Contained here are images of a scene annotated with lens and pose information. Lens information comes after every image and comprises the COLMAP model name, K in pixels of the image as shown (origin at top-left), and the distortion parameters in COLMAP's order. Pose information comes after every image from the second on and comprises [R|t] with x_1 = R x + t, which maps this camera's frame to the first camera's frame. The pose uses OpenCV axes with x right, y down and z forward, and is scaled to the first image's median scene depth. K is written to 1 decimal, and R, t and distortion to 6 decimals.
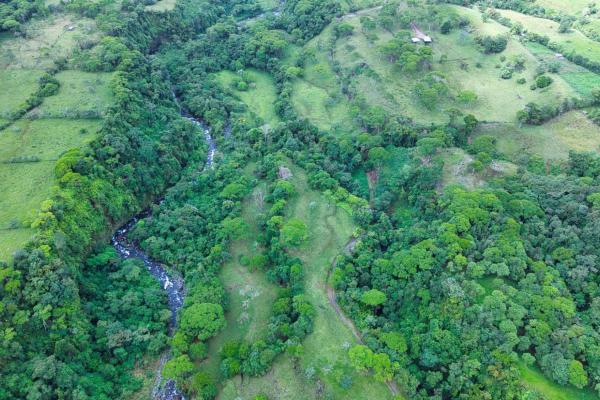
lens RADIAL K [[478.7, 0, 302.1], [0, 478.7, 199.5], [0, 0, 1]] dist [0.035374, -0.019564]
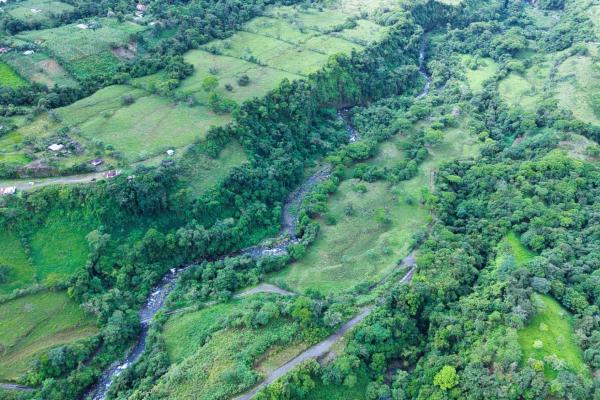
lens RADIAL K [[478.7, 0, 298.1], [0, 478.7, 200.5], [0, 0, 1]] dist [0.035374, -0.019564]
pose [[0.773789, 0.415911, -0.477774, 0.448766], [-0.432146, 0.898077, 0.081900, 0.300338], [0.463141, 0.143095, 0.874657, -0.516200]]
